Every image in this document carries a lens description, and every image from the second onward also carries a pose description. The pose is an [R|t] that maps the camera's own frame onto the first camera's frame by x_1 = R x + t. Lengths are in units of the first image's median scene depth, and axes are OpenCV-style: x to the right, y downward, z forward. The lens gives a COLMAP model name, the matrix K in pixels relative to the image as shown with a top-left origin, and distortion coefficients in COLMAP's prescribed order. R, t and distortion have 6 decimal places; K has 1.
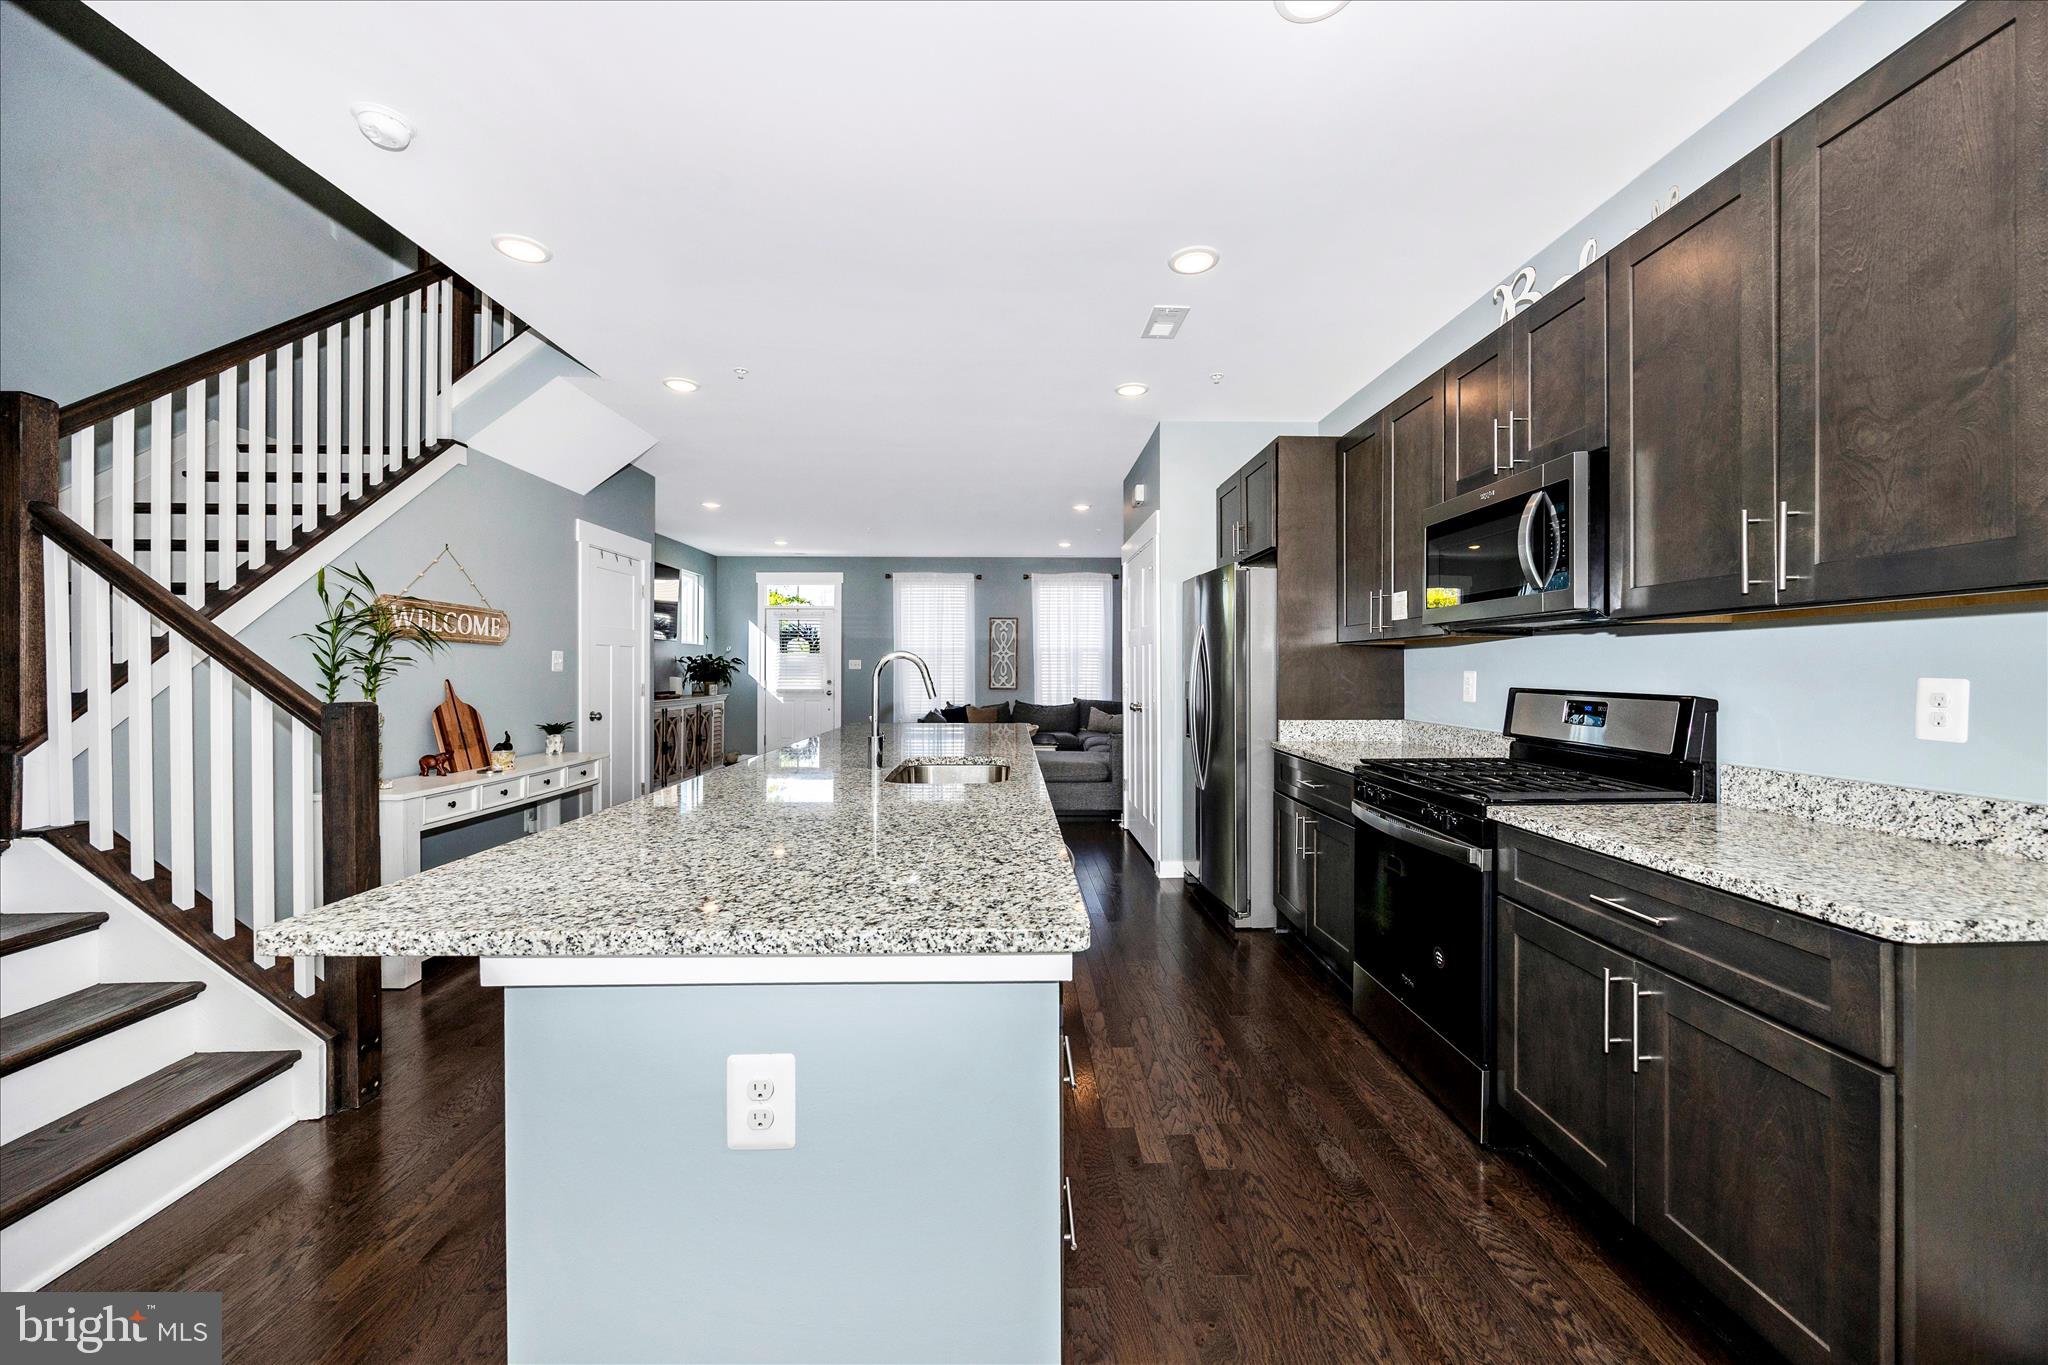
lens RADIAL K [[786.2, 0, 1019.3], [0, 786.2, 670.8], [0, 0, 1]] dist [-0.004845, 0.000467]
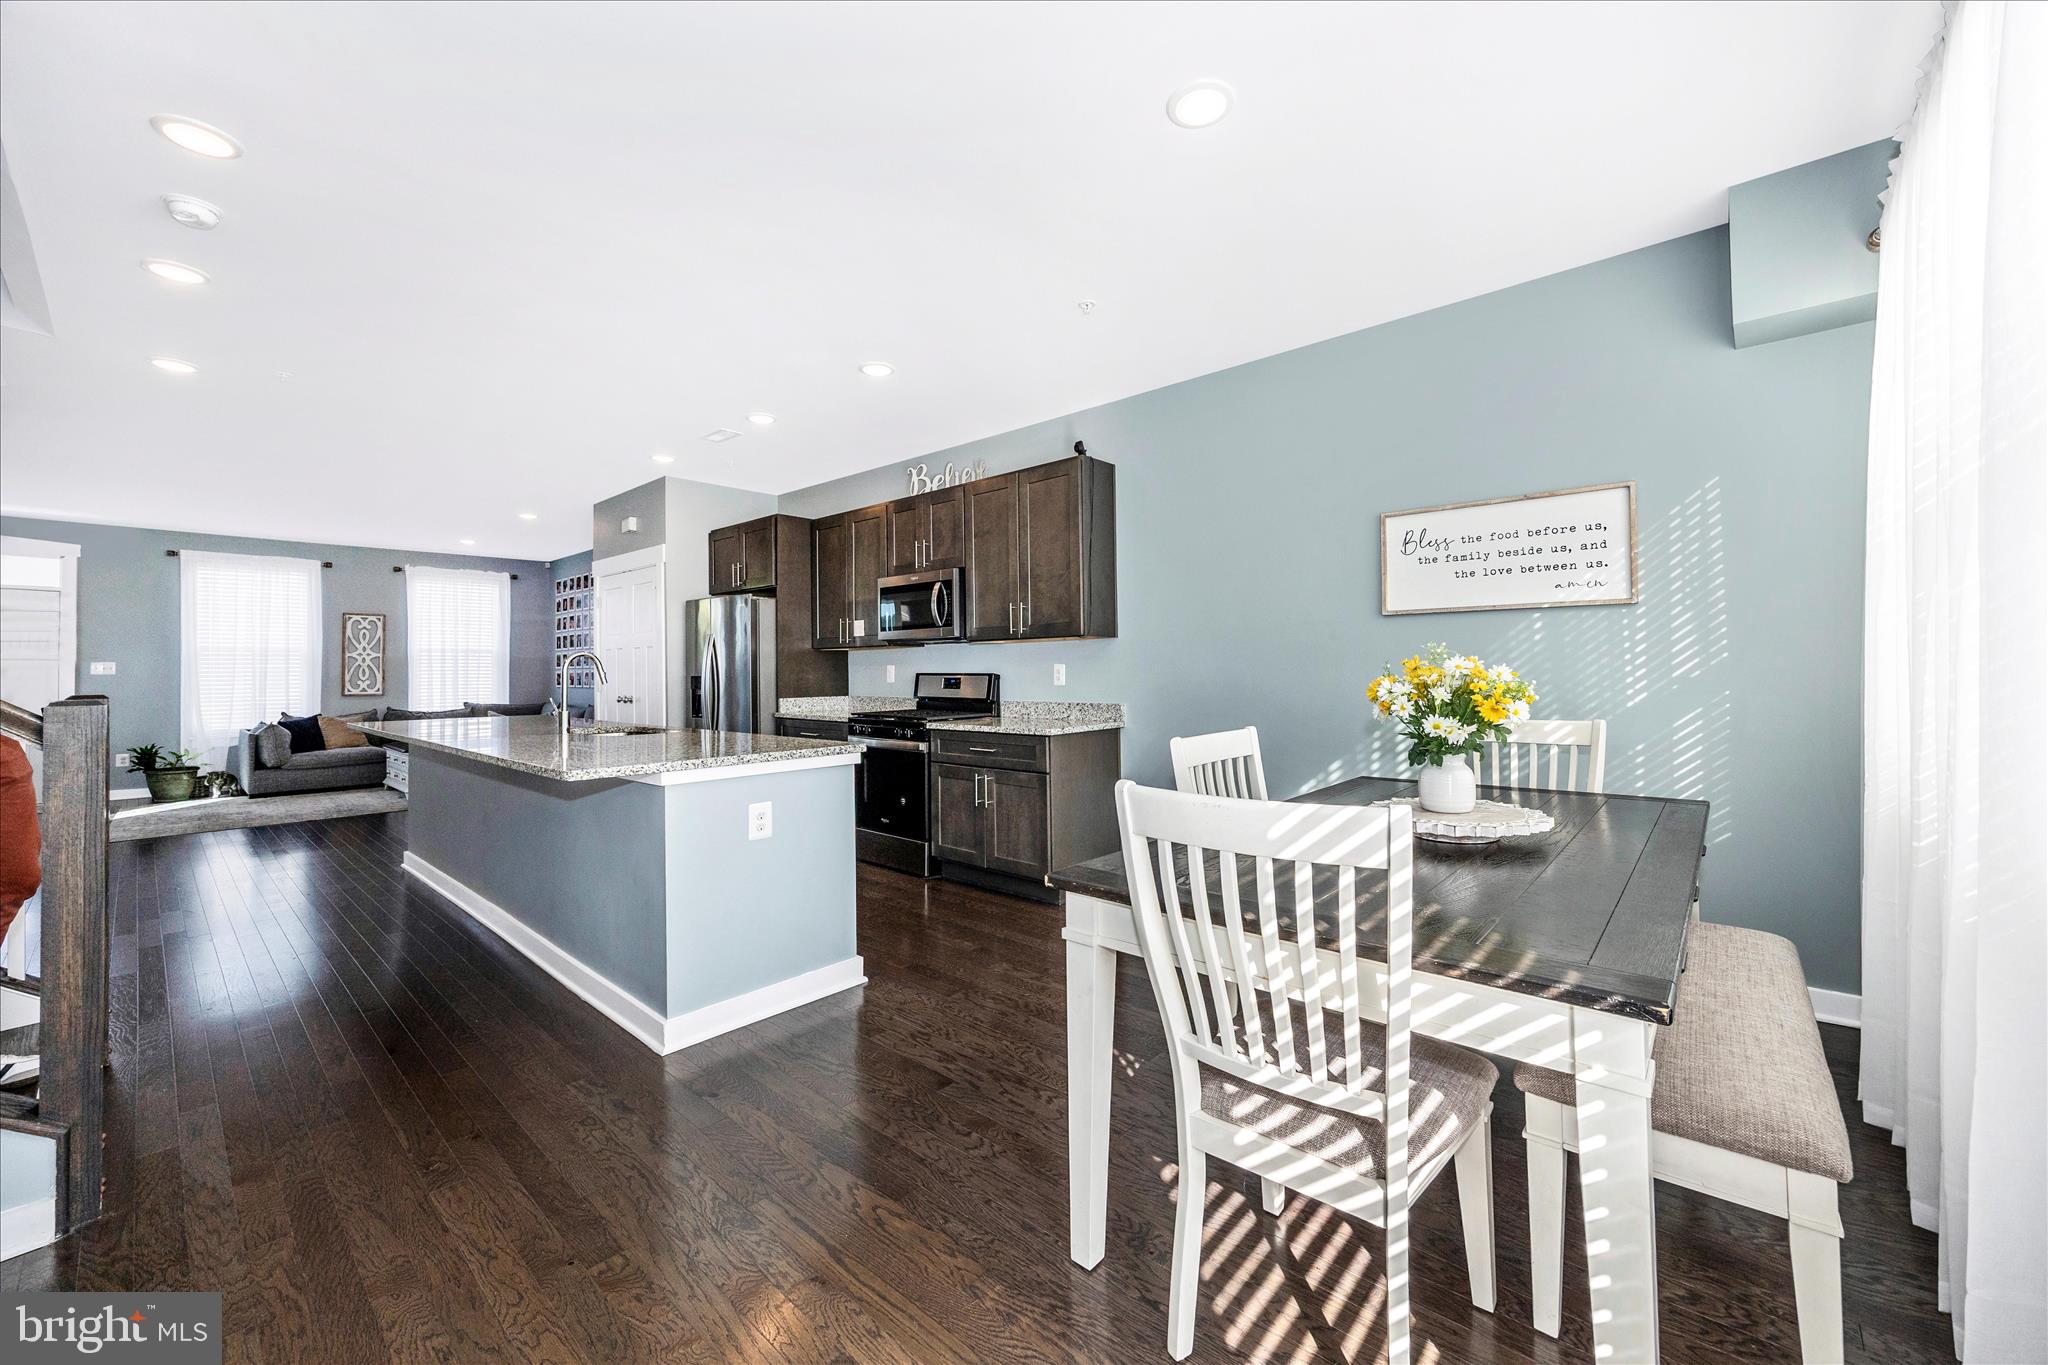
lens RADIAL K [[786.2, 0, 1047.7], [0, 786.2, 656.2], [0, 0, 1]] dist [-0.004845, 0.000467]
pose [[0.671611, 0.002333, 0.740900, -0.645835], [0.014303, 0.999768, -0.016114, 0.017333], [-0.740766, 0.021419, 0.671422, -0.592634]]
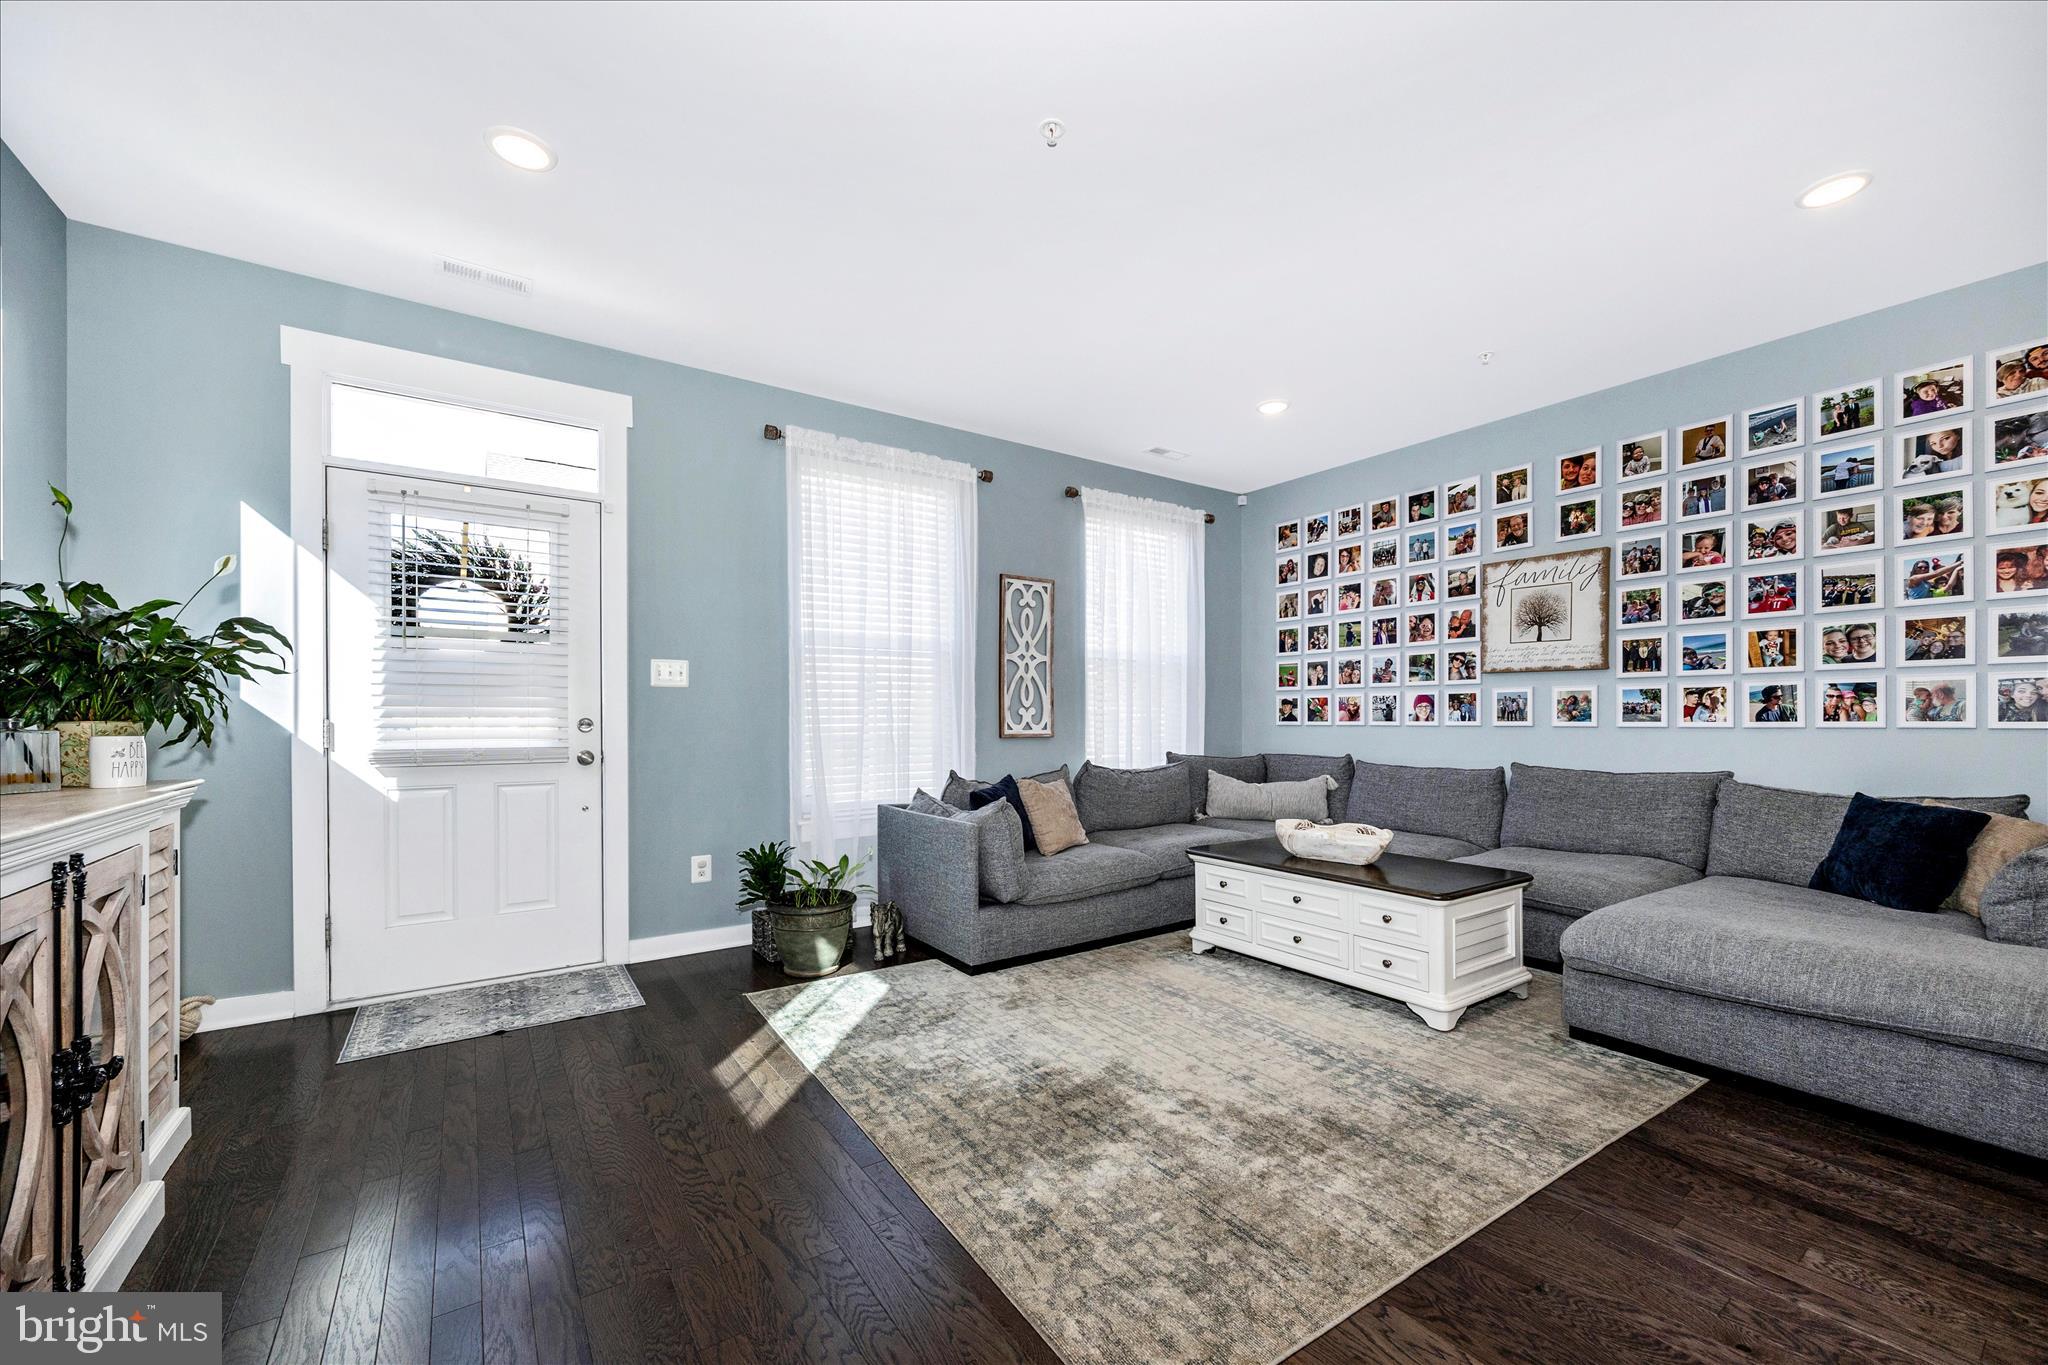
lens RADIAL K [[786.2, 0, 1027.1], [0, 786.2, 722.8], [0, 0, 1]] dist [-0.004845, 0.000467]
pose [[0.817024, -0.006967, 0.576562, -1.143444], [0.006466, 0.999975, 0.002921, 0.054096], [-0.576568, 0.001342, 0.817048, 2.588064]]
